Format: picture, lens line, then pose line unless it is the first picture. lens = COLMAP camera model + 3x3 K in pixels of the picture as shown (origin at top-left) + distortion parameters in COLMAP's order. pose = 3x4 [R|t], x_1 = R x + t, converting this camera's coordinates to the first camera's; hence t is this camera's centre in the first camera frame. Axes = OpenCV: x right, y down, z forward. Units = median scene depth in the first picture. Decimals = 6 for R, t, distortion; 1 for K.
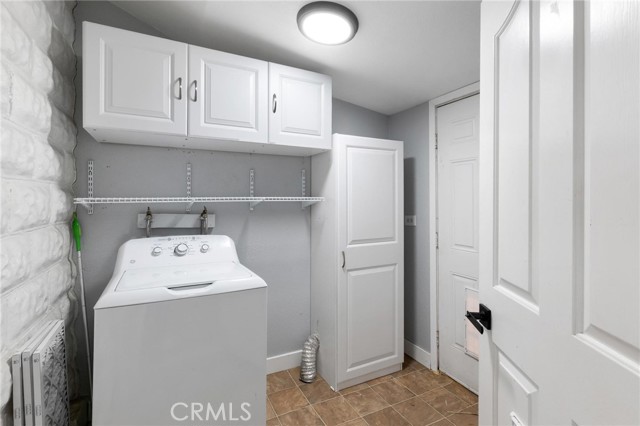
lens RADIAL K [[301.6, 0, 320.1], [0, 301.6, 199.5], [0, 0, 1]] dist [0.001830, 0.000256]
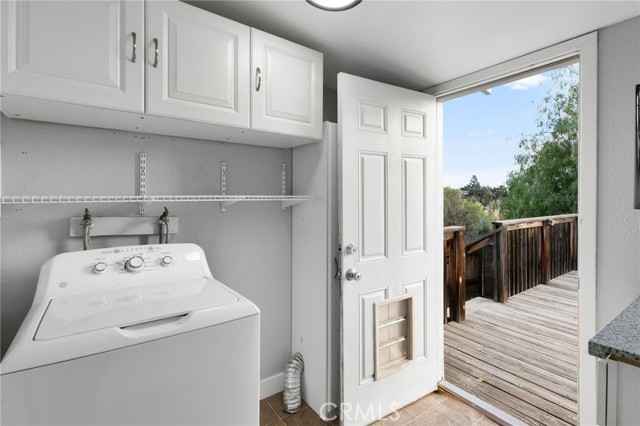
lens RADIAL K [[301.6, 0, 320.1], [0, 301.6, 199.5], [0, 0, 1]] dist [0.001830, 0.000256]
pose [[0.988540, -0.000331, 0.150958, -0.102064], [-0.000148, 0.999995, 0.003162, 0.000523], [-0.150959, -0.003149, 0.988535, 0.163454]]
